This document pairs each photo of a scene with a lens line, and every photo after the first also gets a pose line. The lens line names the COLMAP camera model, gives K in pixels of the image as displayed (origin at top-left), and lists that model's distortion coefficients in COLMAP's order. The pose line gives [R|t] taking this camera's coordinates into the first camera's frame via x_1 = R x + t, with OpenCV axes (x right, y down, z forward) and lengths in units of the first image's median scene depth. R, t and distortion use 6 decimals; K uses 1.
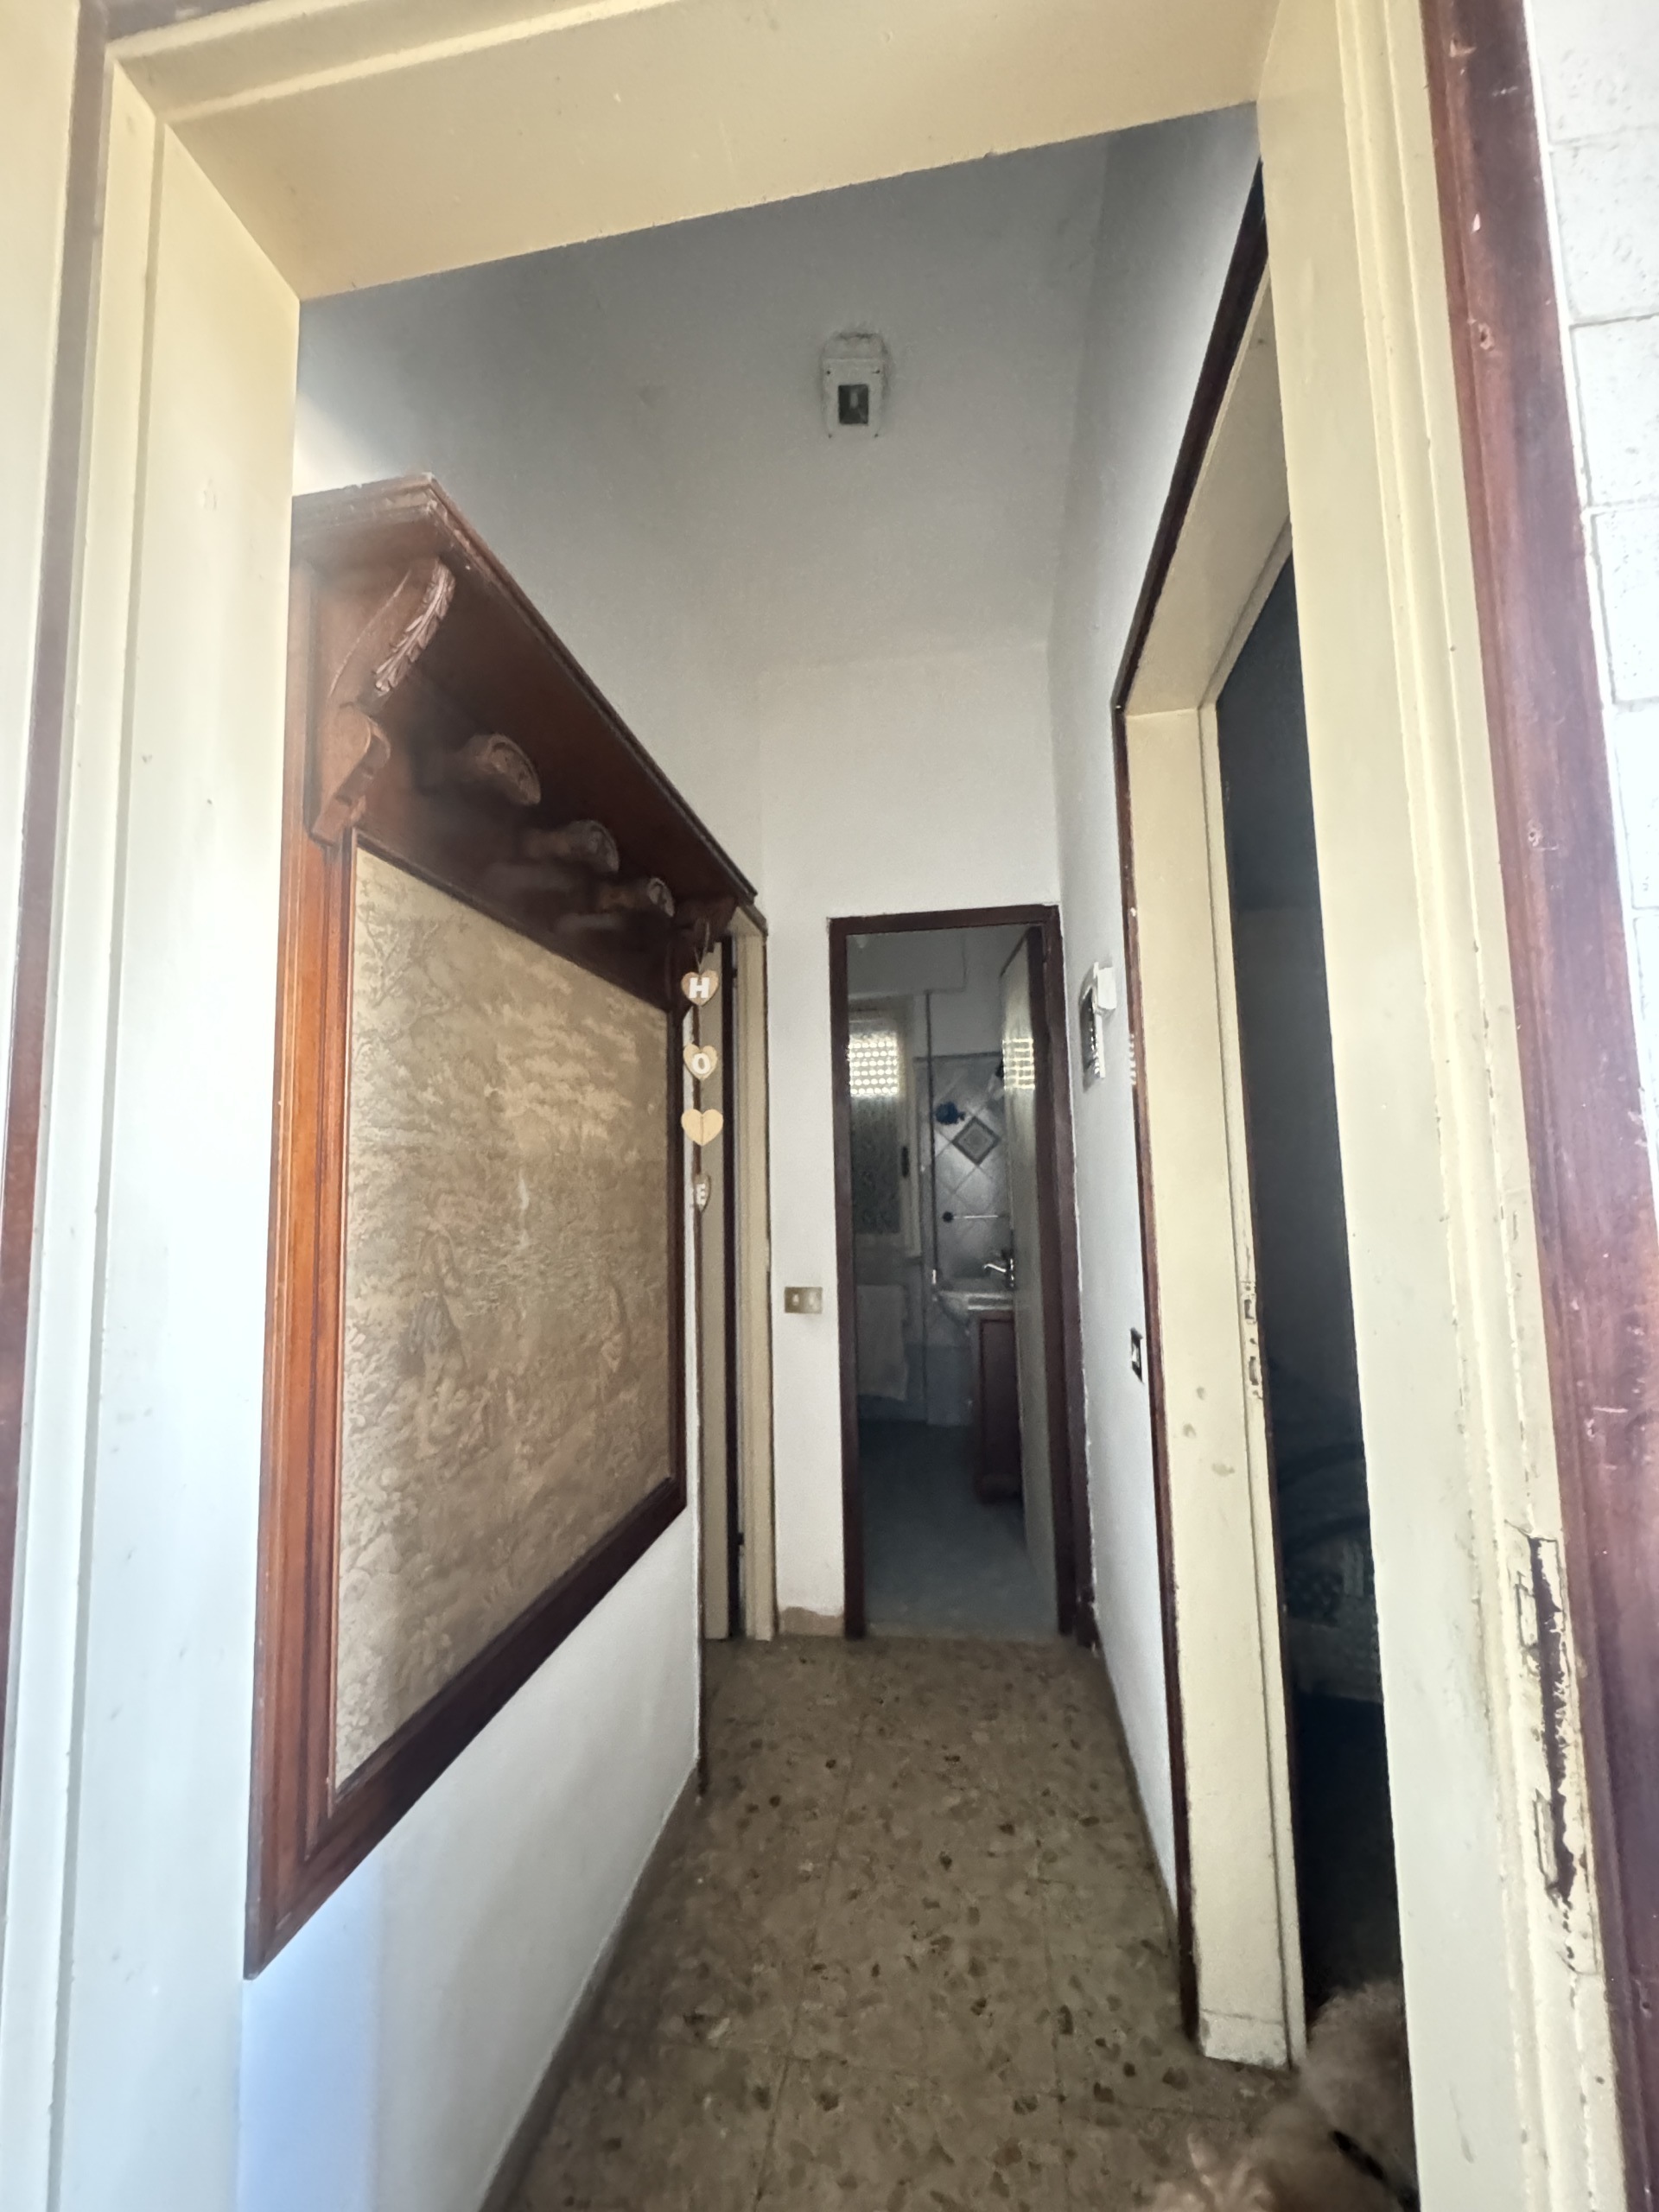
lens RADIAL K [[884.3, 0, 832.8], [0, 884.3, 1105.8], [0, 0, 1]] dist [-0.005405, 0.001423]
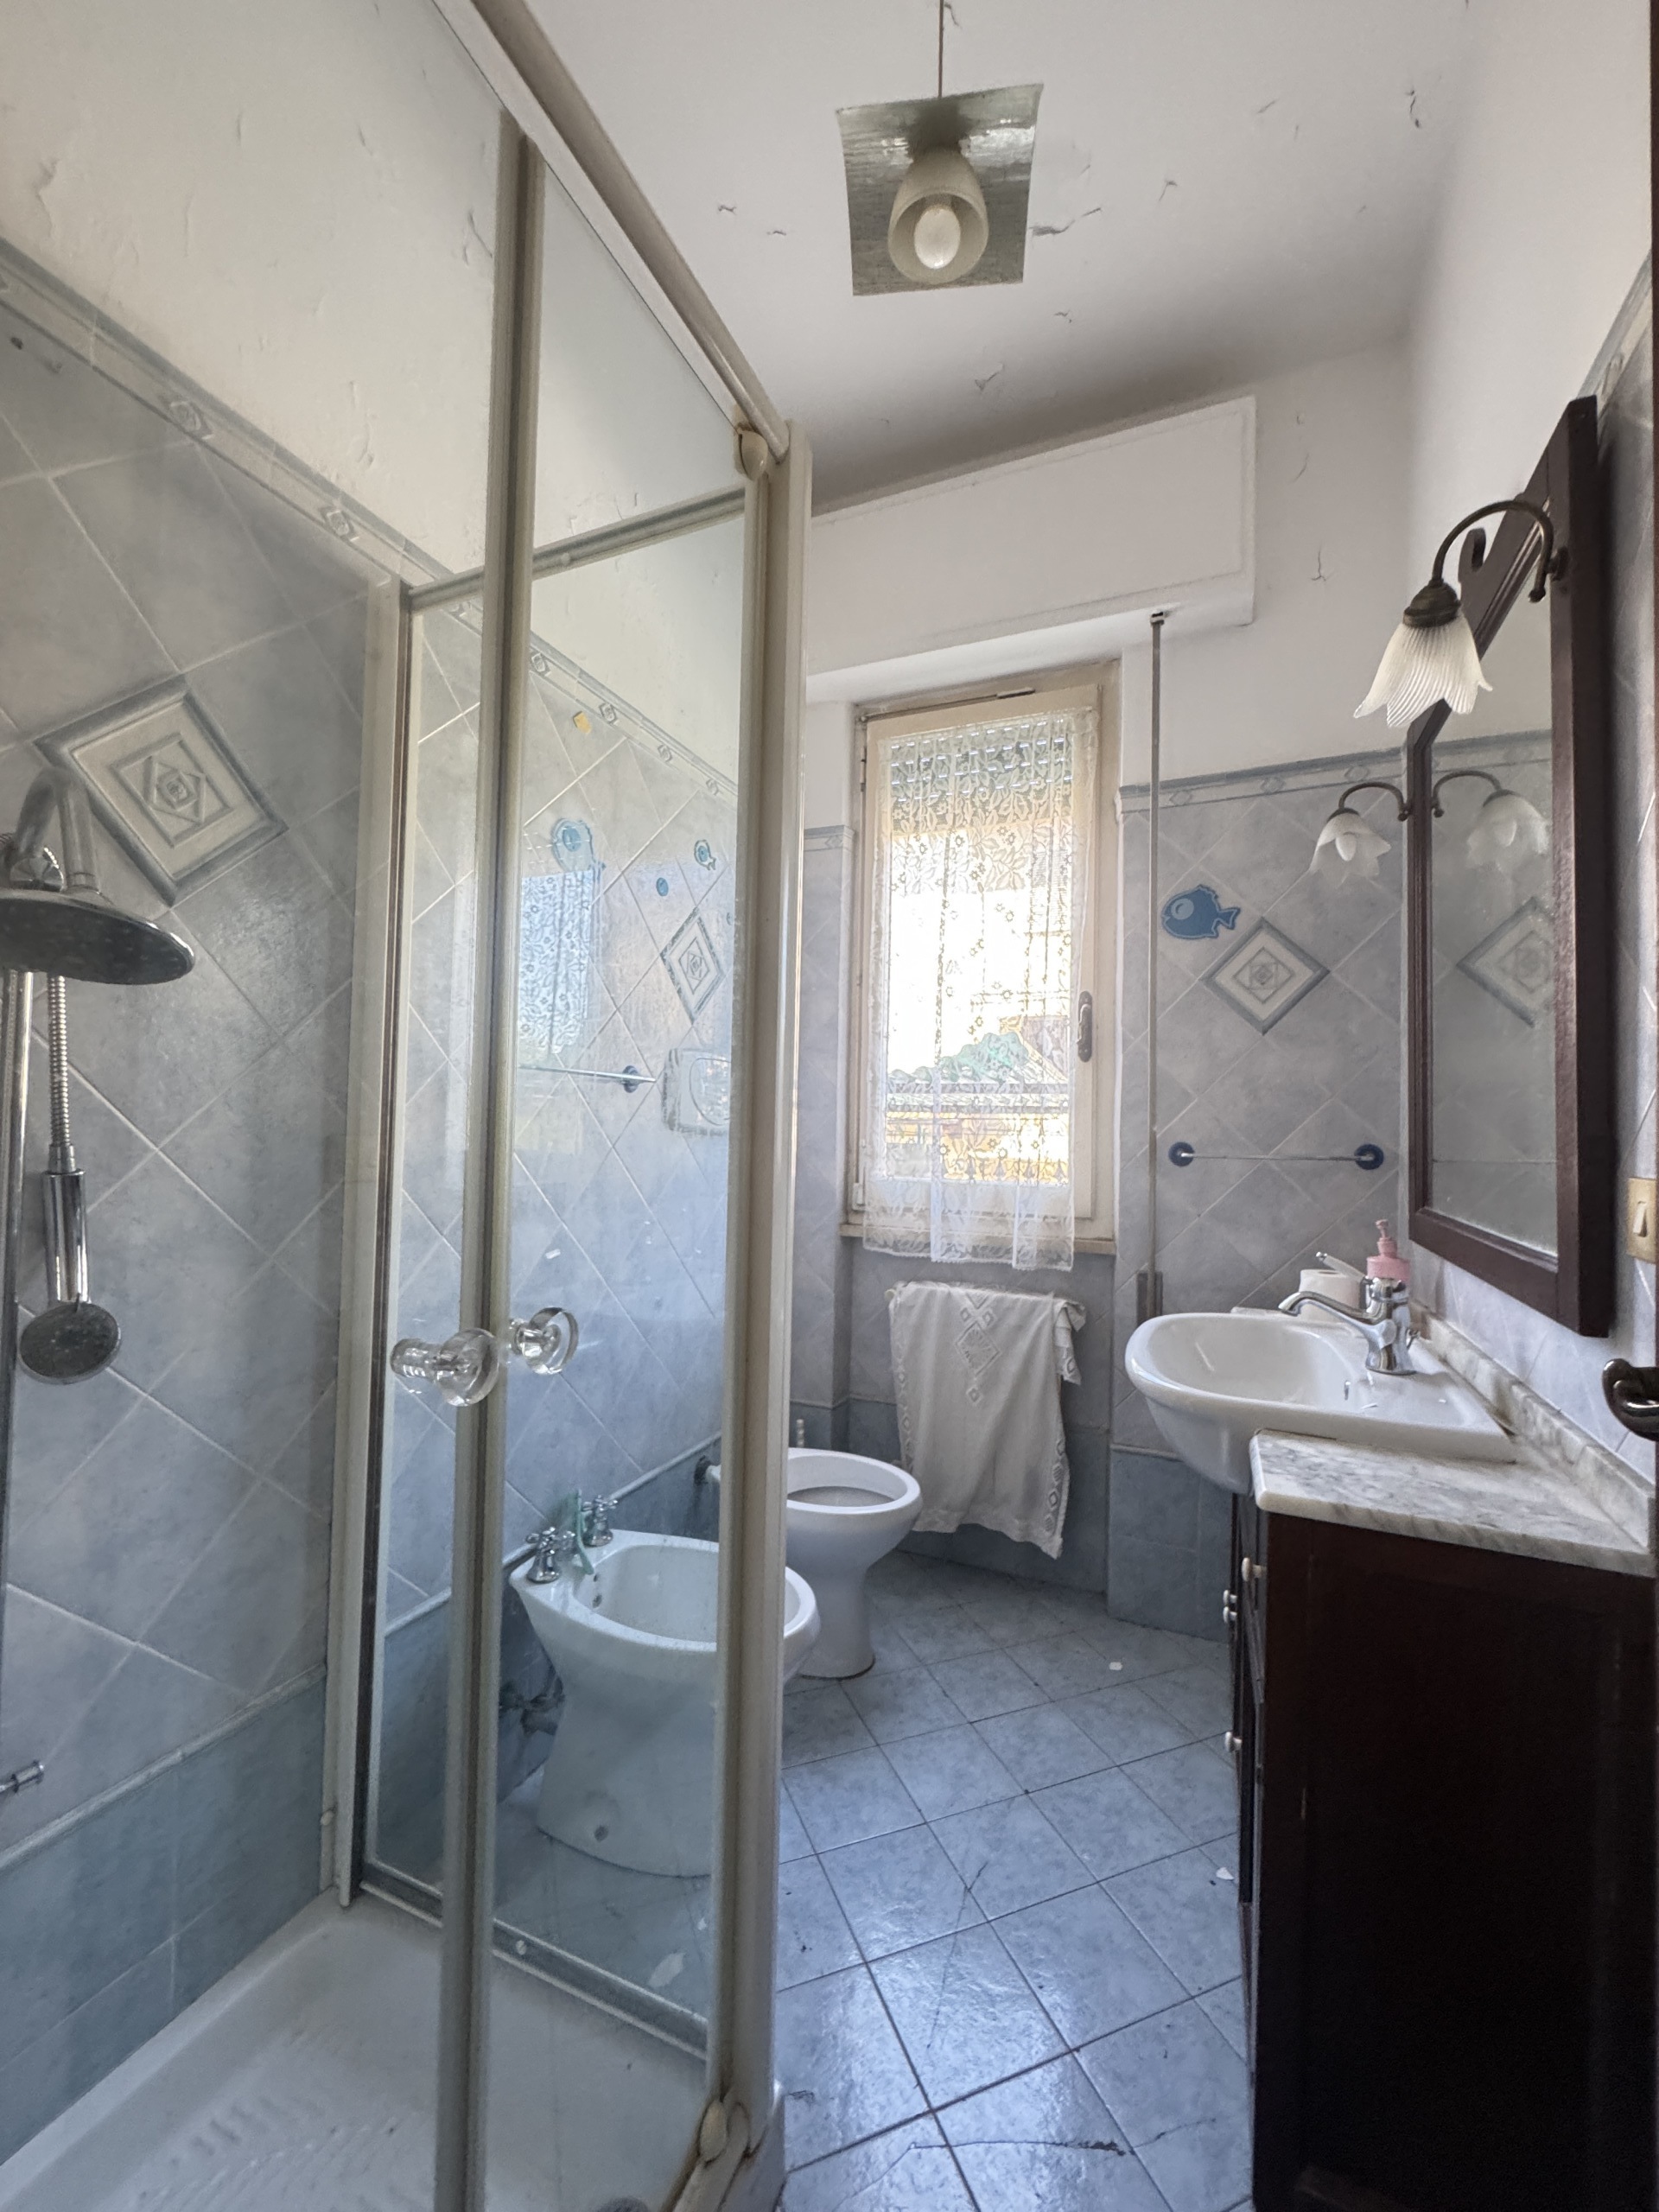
lens RADIAL K [[884.3, 0, 830.1], [0, 884.3, 1105.6], [0, 0, 1]] dist [-0.005405, 0.001423]
pose [[0.968759, 0.039428, -0.244848, 0.067904], [-0.021997, 0.997051, 0.073522, 0.073901], [0.247025, -0.065839, 0.966770, 0.538874]]
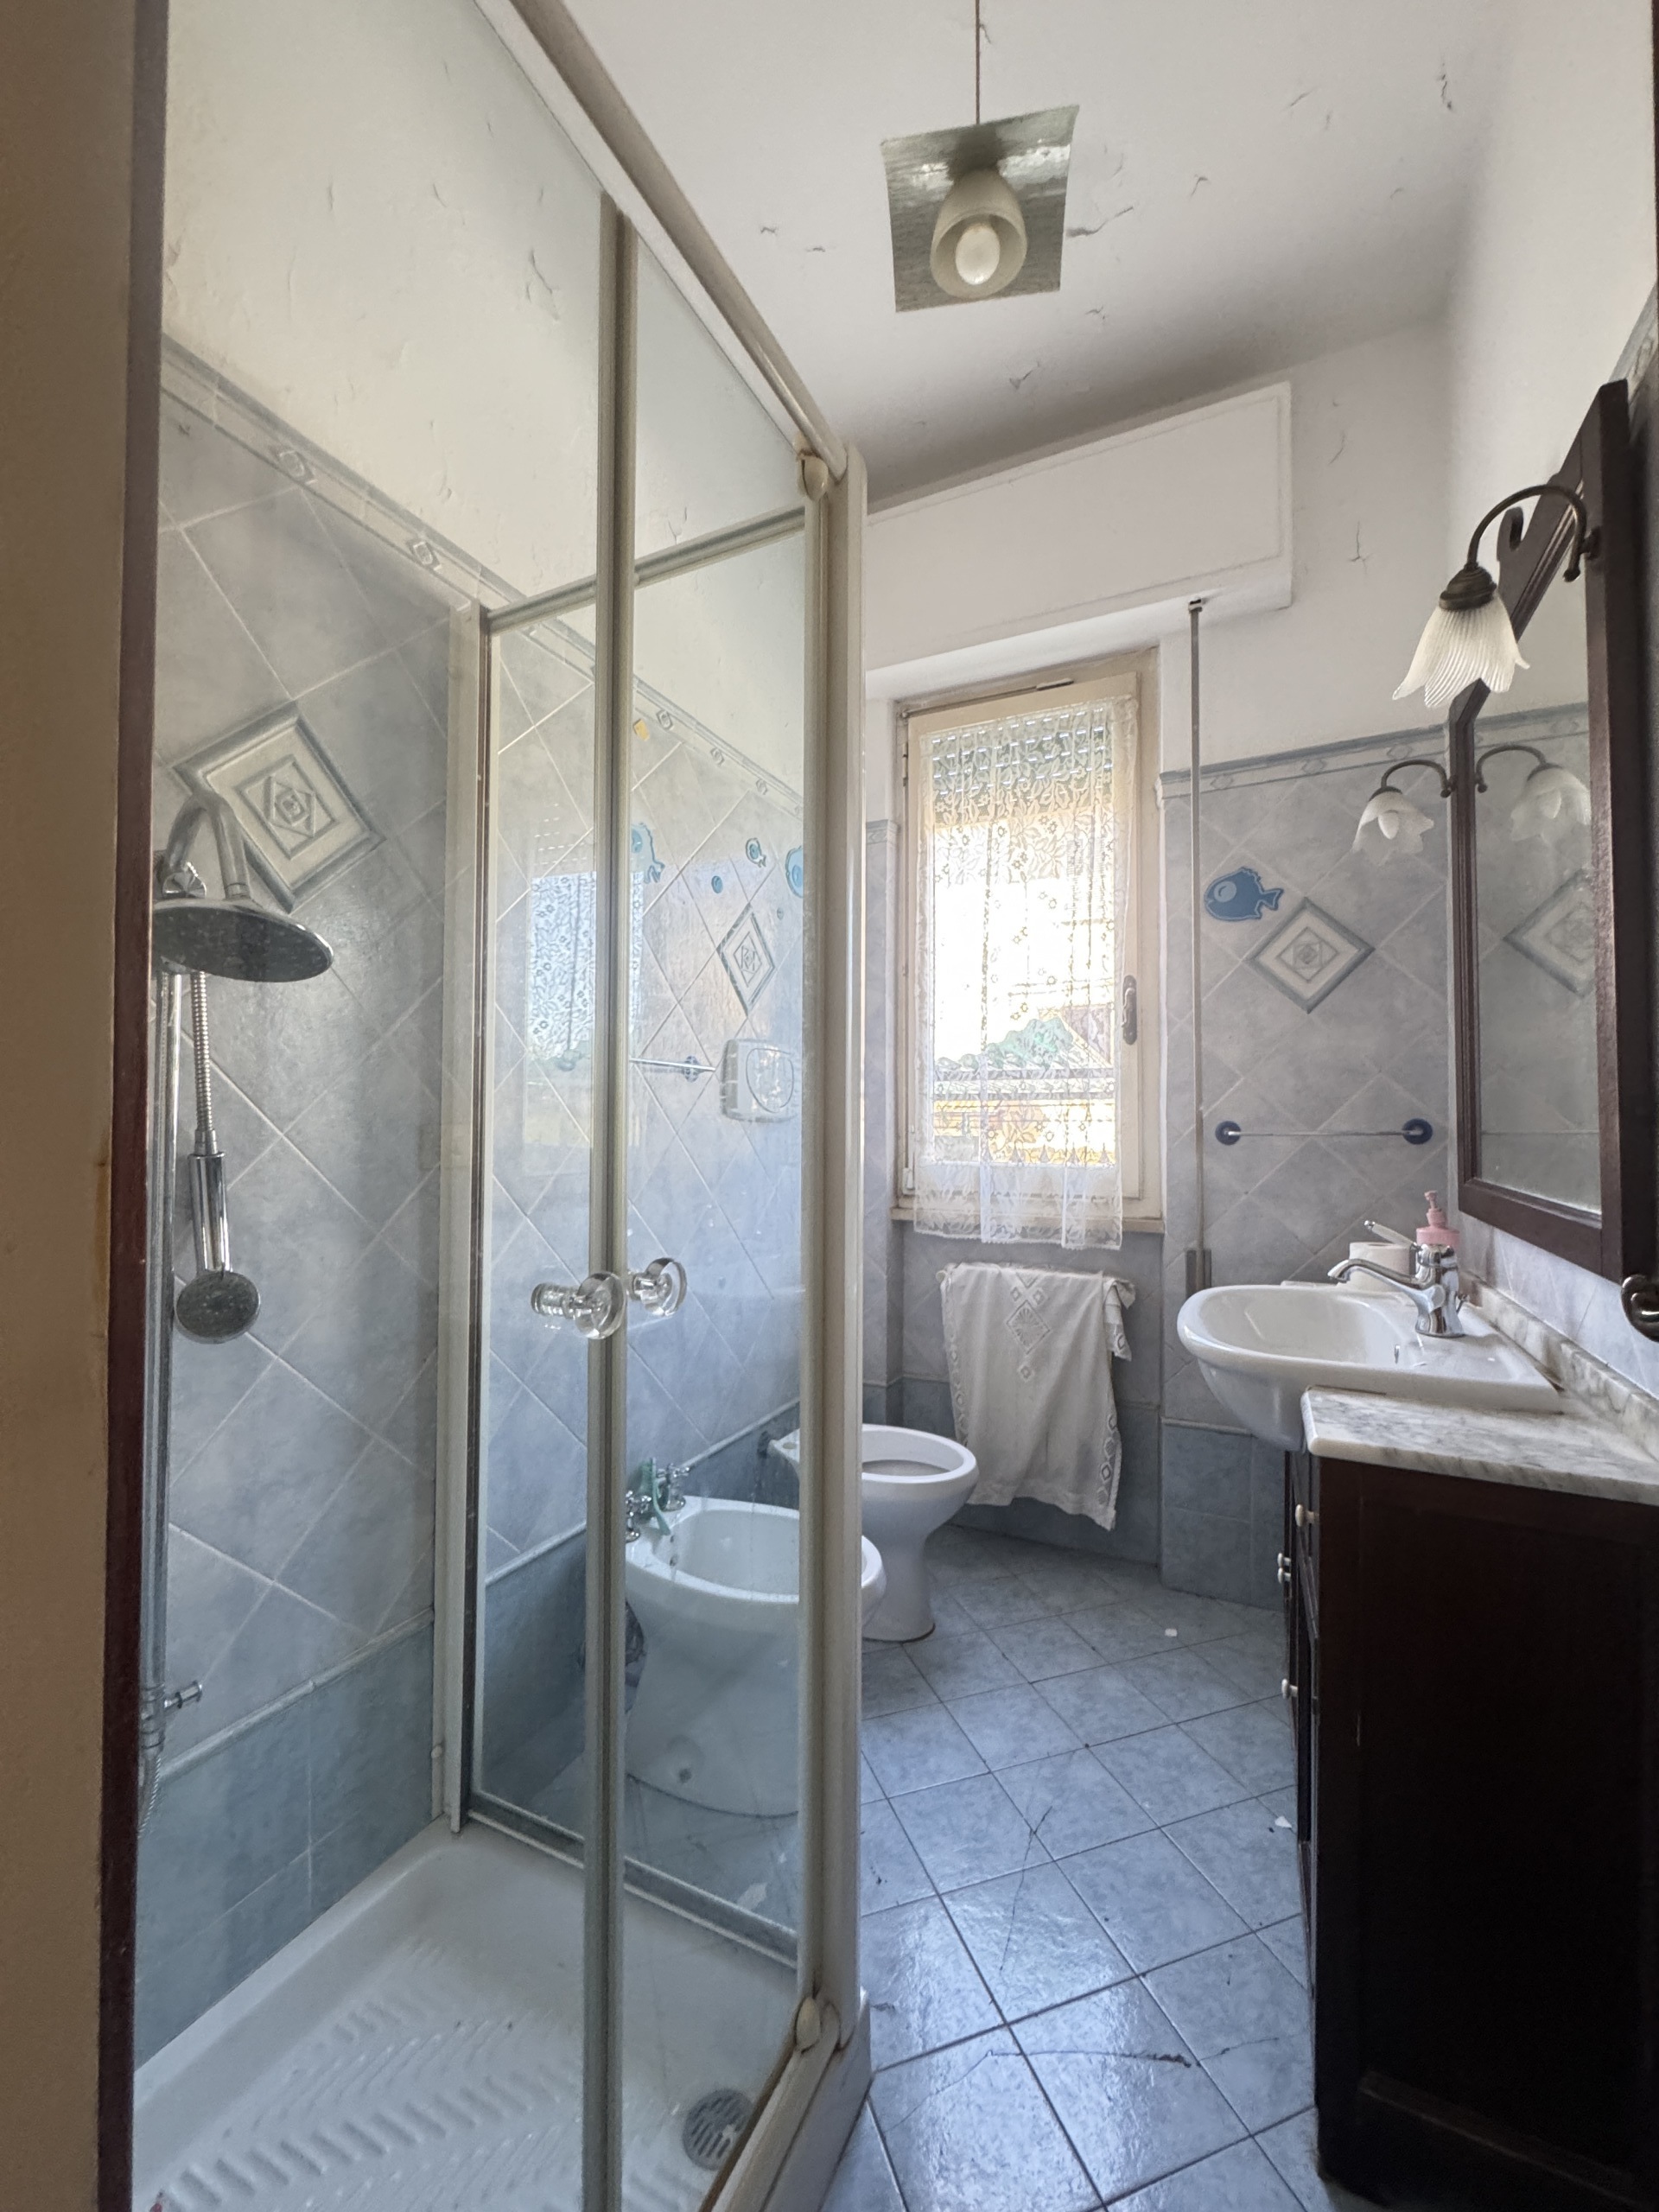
lens RADIAL K [[884.3, 0, 828.7], [0, 884.3, 1105.7], [0, 0, 1]] dist [-0.005405, 0.001423]
pose [[0.957820, 0.022891, -0.286457, 0.064914], [-0.000228, 0.996883, 0.078898, 0.077459], [0.287370, -0.075505, 0.954839, 0.522611]]
